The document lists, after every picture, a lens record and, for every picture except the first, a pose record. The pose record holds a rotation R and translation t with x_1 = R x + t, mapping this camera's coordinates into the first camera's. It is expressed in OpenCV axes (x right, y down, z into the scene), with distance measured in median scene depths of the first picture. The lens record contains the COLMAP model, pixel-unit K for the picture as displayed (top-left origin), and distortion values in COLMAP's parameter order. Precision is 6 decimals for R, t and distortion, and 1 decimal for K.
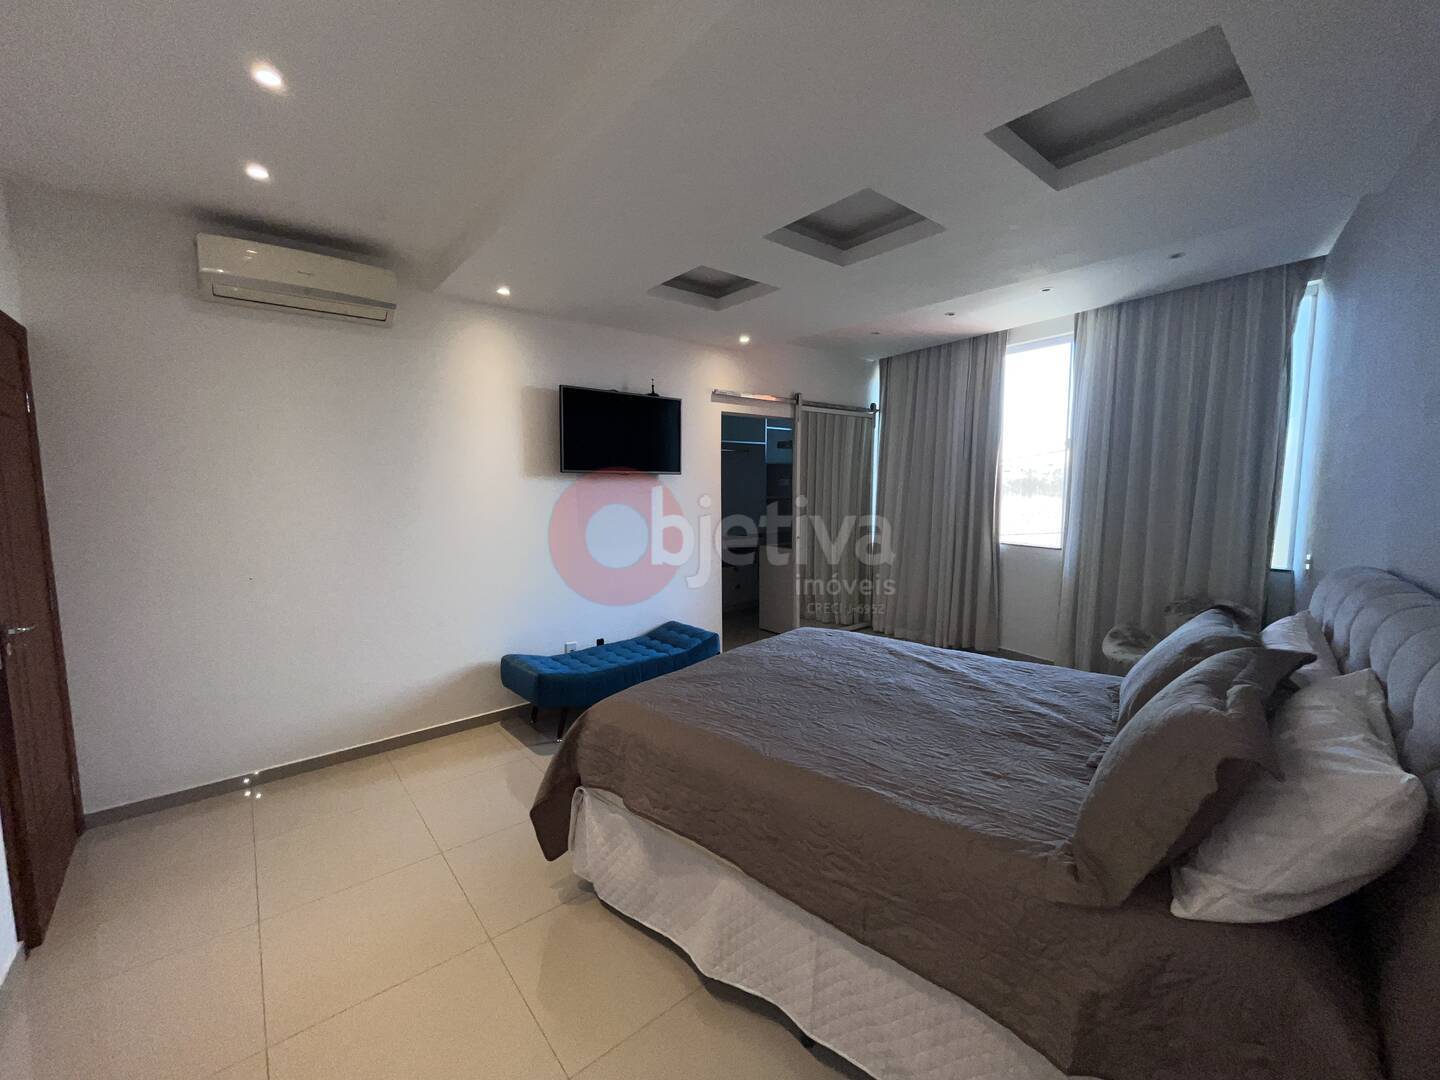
lens RADIAL K [[586.1, 0, 720.0], [0, 586.1, 540.0], [0, 0, 1]] dist [-0.004019, 0.000599]
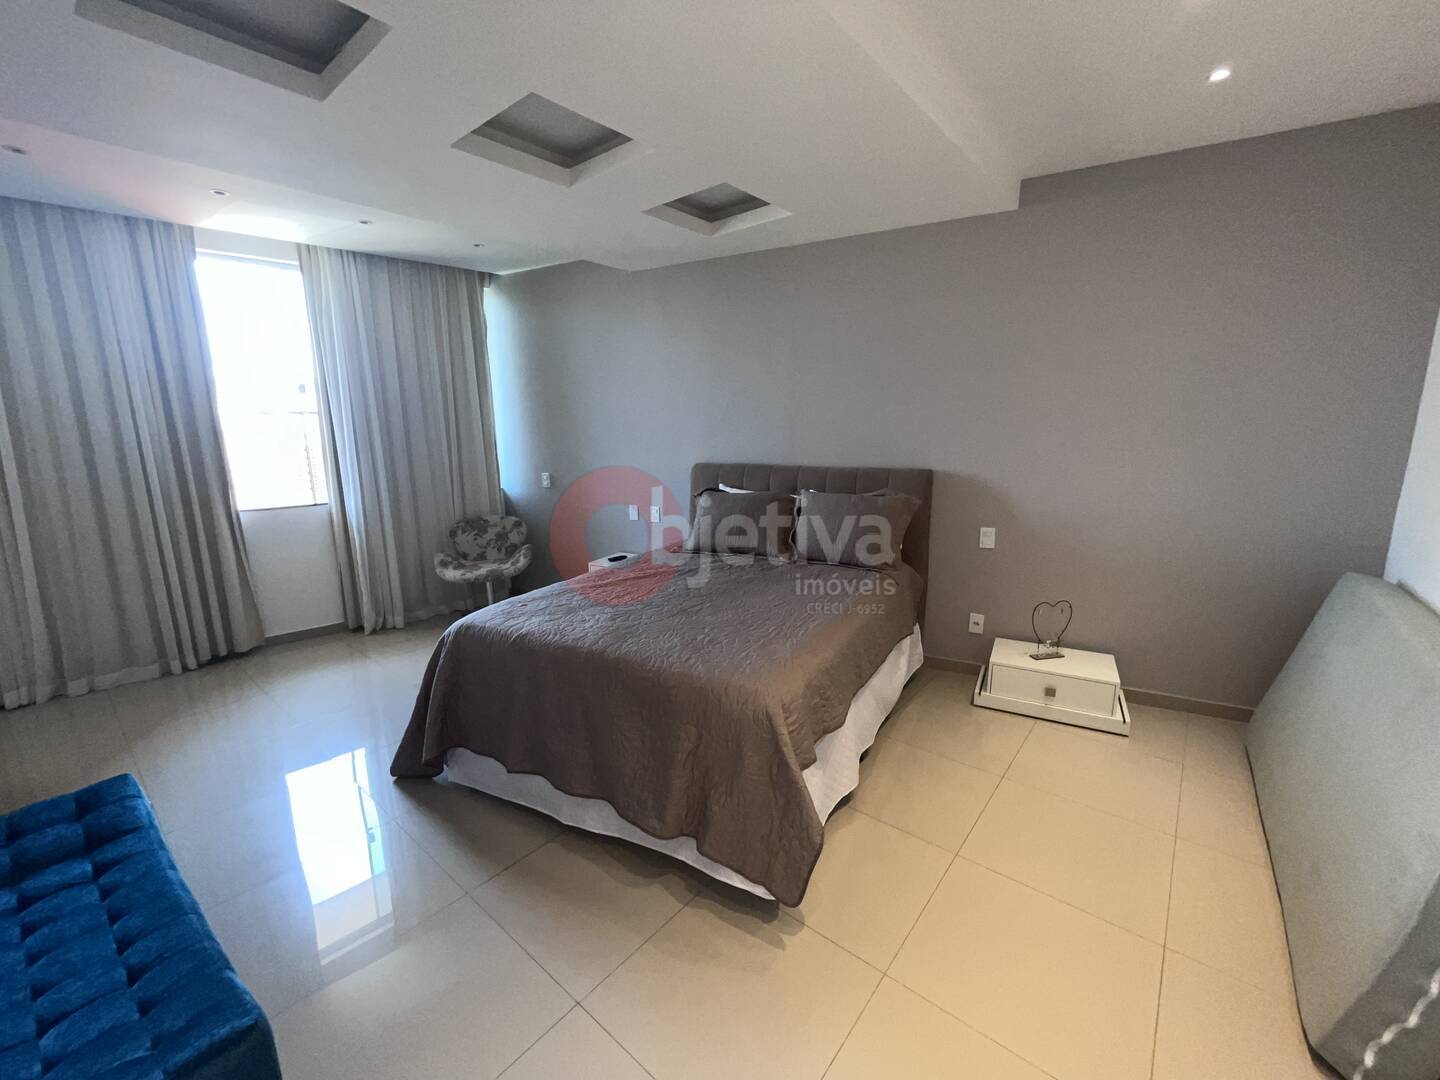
lens RADIAL K [[586.1, 0, 720.0], [0, 586.1, 540.0], [0, 0, 1]] dist [-0.004019, 0.000599]
pose [[-0.189305, -0.183656, 0.964590, -0.940241], [0.108781, 0.972383, 0.206489, -0.107261], [-0.975874, 0.144018, -0.164099, 1.156040]]
